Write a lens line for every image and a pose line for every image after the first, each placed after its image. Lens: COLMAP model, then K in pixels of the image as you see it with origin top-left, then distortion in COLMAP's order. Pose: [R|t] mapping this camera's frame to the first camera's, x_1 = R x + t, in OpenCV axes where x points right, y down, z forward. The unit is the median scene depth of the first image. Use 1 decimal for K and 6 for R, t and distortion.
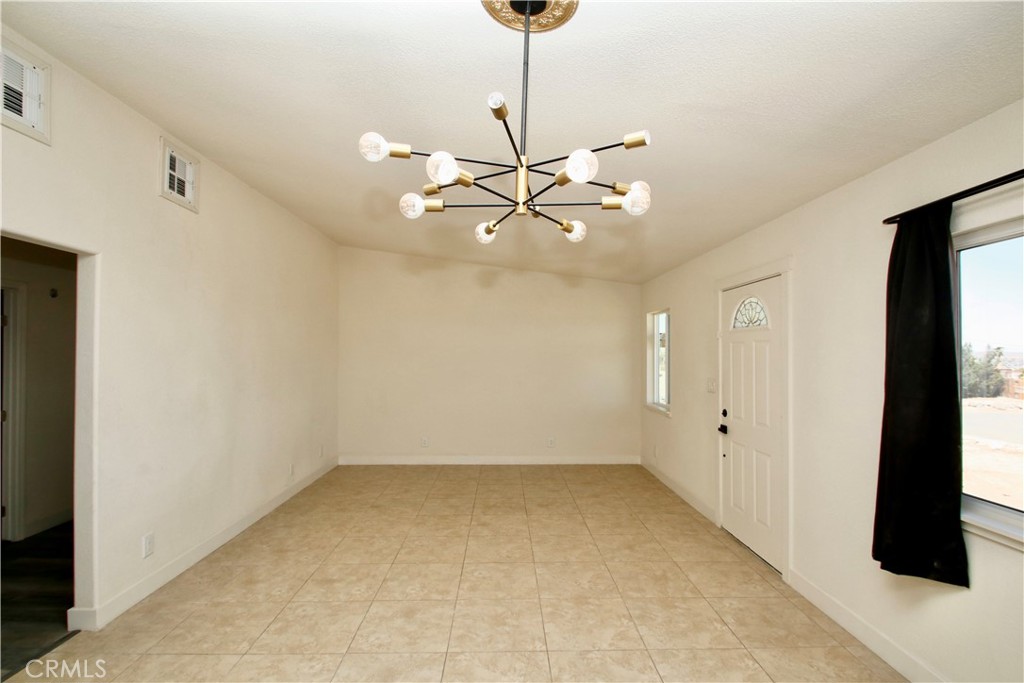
lens RADIAL K [[467.6, 0, 520.7], [0, 467.6, 344.4], [0, 0, 1]] dist [0.002414, -0.007201]
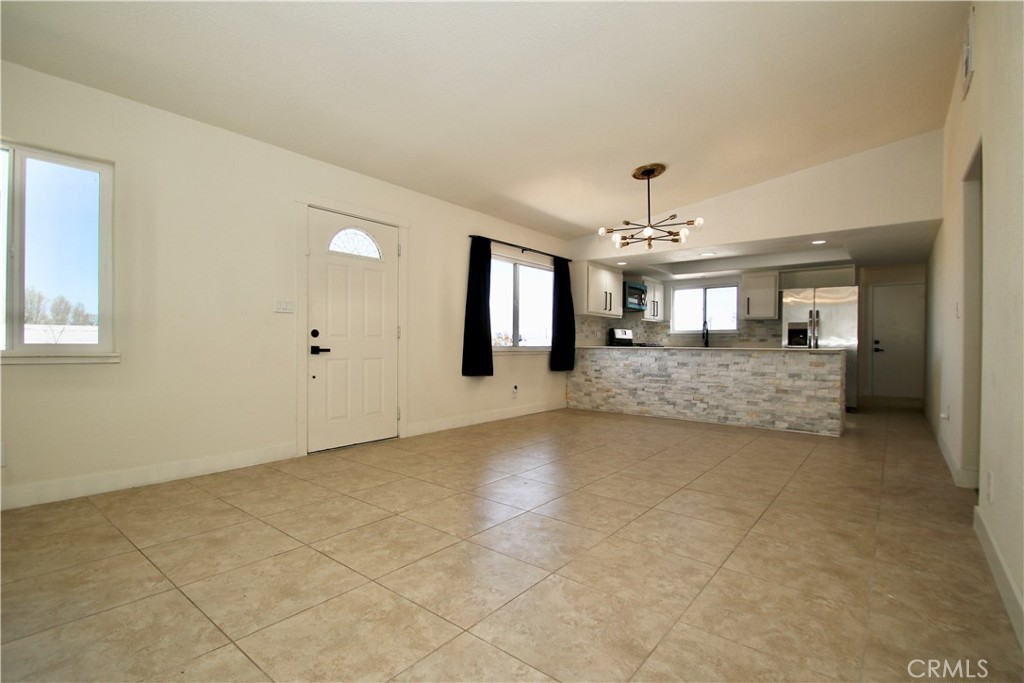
lens RADIAL K [[467.6, 0, 510.1], [0, 467.6, 345.1], [0, 0, 1]] dist [0.002414, -0.007201]
pose [[-0.746457, -0.013331, 0.665300, -0.602765], [-0.026047, 0.999618, -0.009195, 0.199319], [-0.664924, -0.024193, -0.746519, 1.712728]]
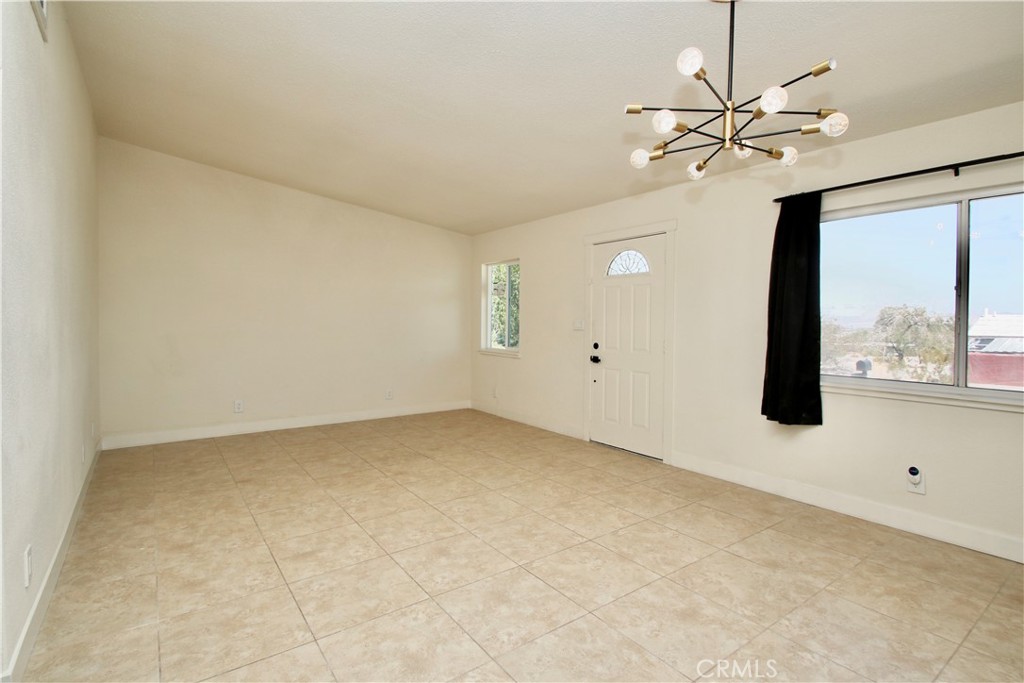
lens RADIAL K [[485.1, 0, 513.5], [0, 485.1, 332.9], [0, 0, 1]] dist [0.000050, -0.003960]
pose [[0.824498, -0.012475, 0.565727, -0.523381], [-0.015640, 0.998873, 0.044821, 0.070908], [-0.565649, -0.045803, 0.823373, 0.109021]]
